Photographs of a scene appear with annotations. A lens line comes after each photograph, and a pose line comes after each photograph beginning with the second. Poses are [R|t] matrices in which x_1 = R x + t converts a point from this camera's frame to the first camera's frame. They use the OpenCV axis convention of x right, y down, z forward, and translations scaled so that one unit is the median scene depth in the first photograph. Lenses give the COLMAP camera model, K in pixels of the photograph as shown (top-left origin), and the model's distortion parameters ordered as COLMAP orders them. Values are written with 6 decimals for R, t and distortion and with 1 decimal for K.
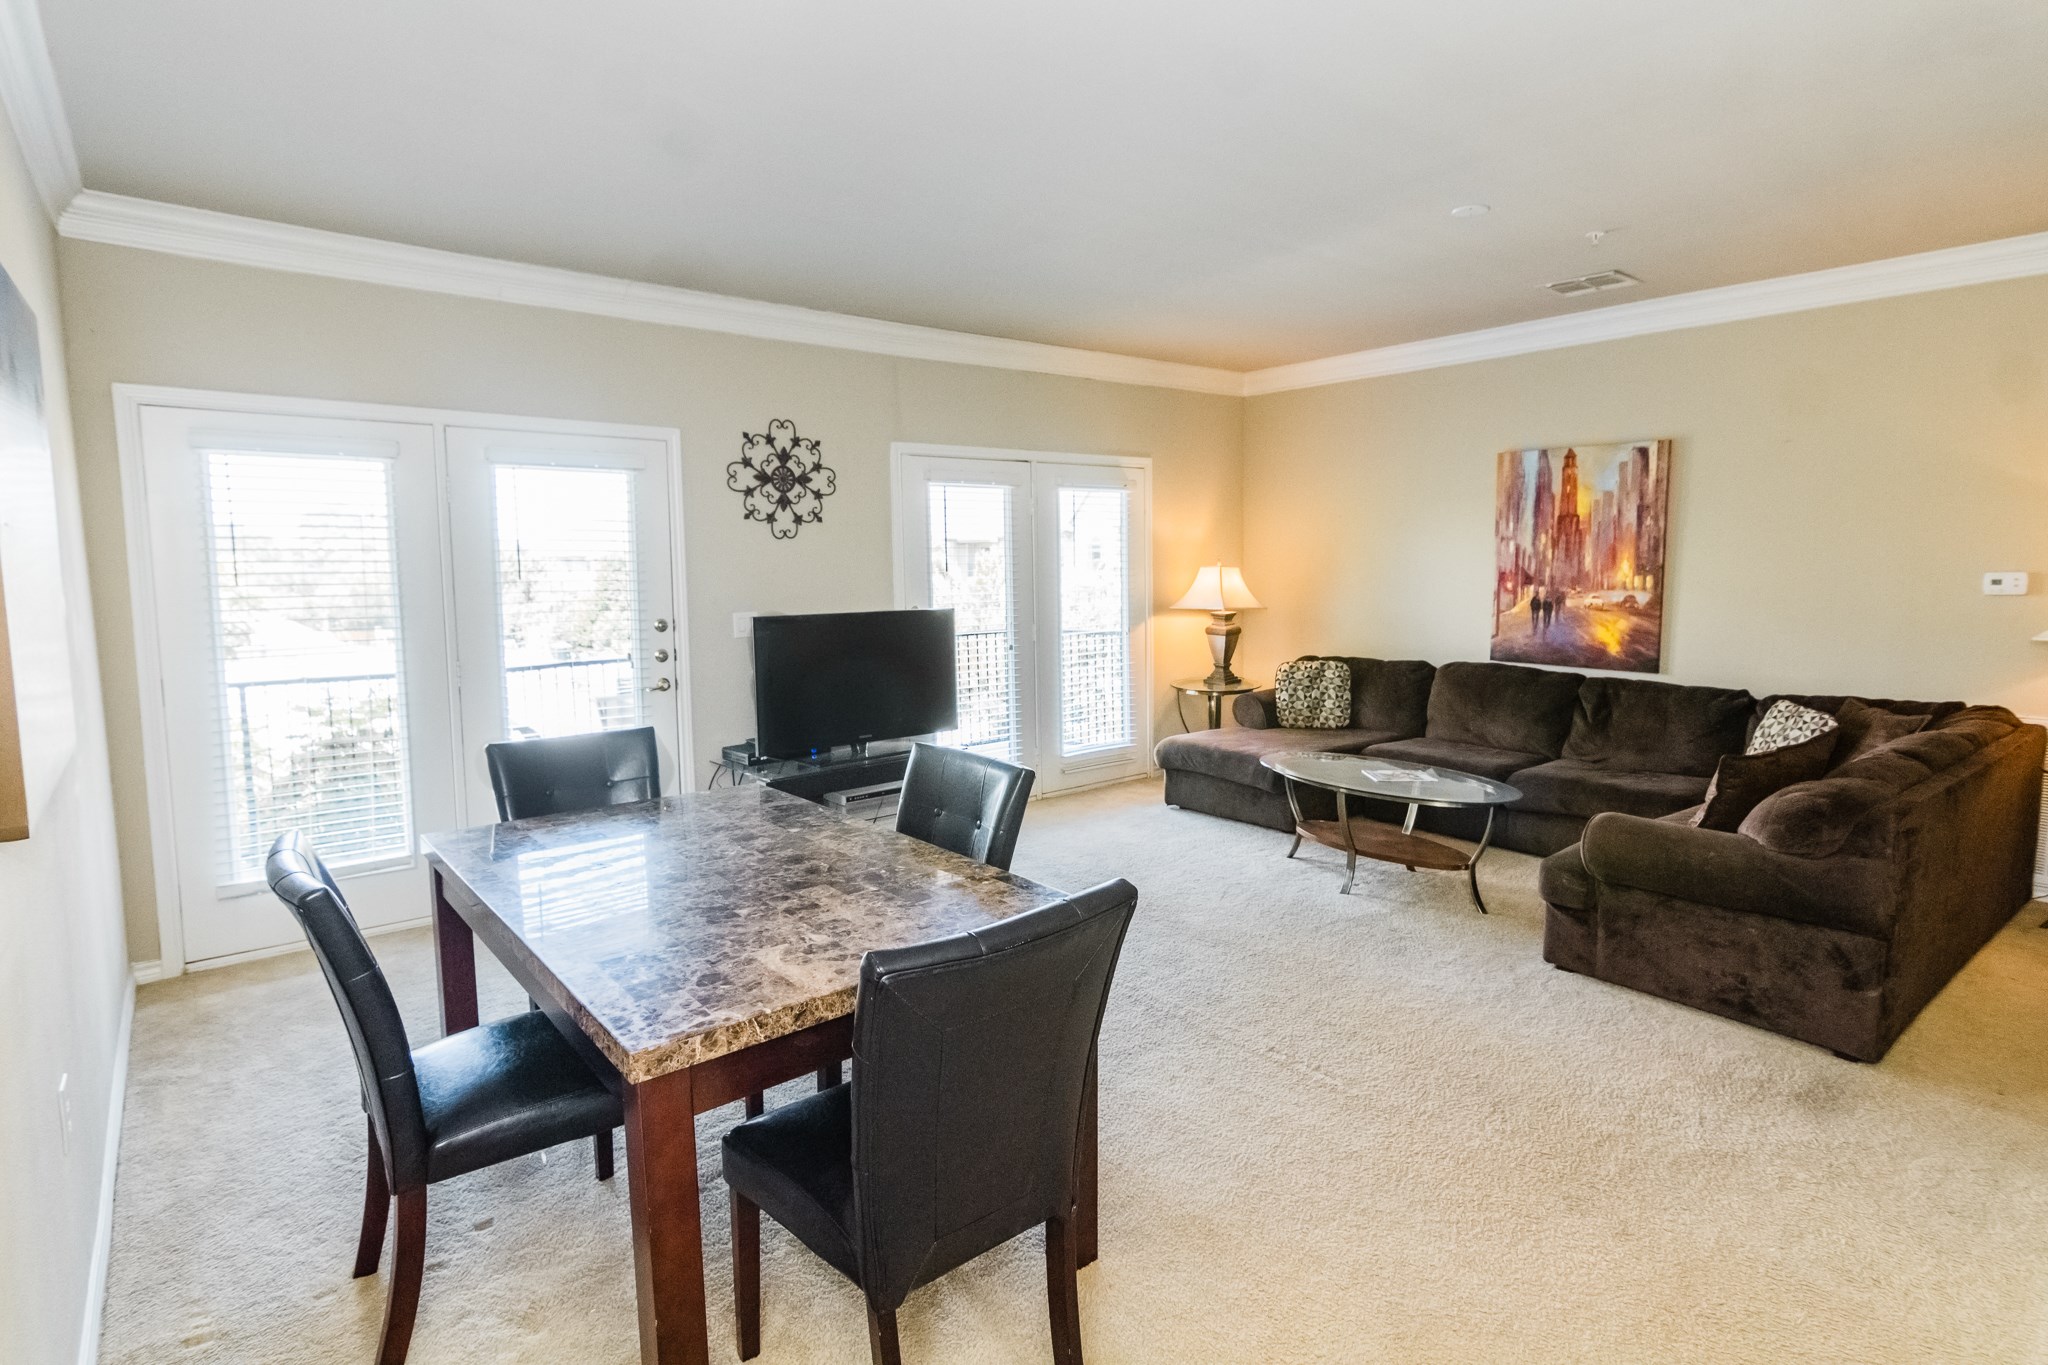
lens RADIAL K [[1062.9, 0, 1029.6], [0, 1062.9, 659.7], [0, 0, 1]] dist [-0.001023, 0.000135]
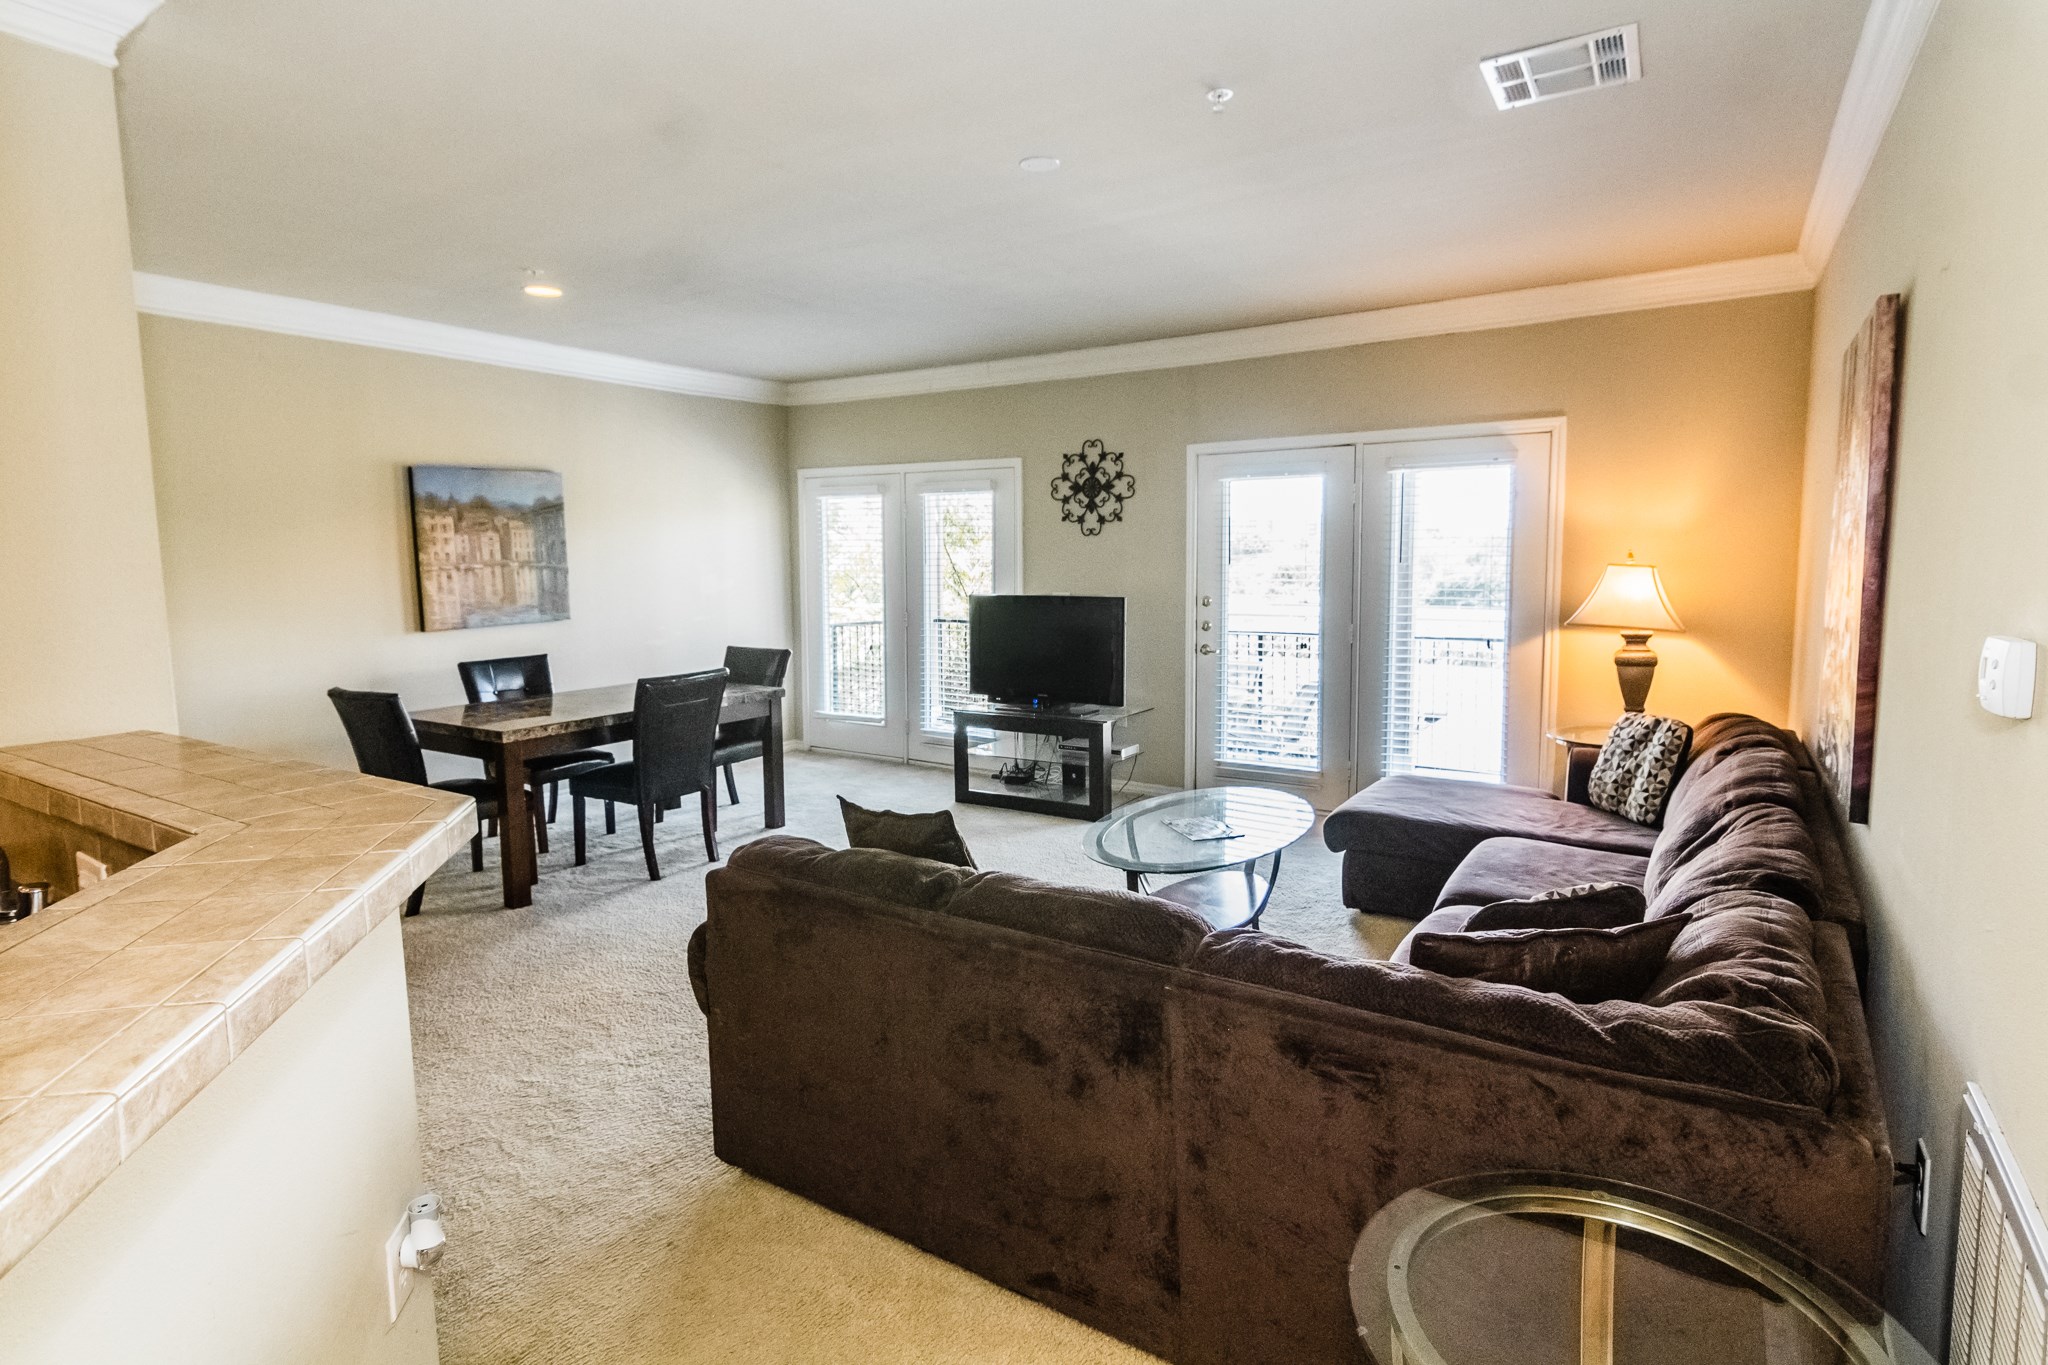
lens RADIAL K [[1062.9, 0, 1029.6], [0, 1062.9, 659.7], [0, 0, 1]] dist [-0.001023, 0.000135]
pose [[0.304426, 0.103491, -0.946897, 0.942151], [-0.085813, 0.993018, 0.080943, -0.063799], [0.948663, 0.056615, 0.311182, 0.551401]]
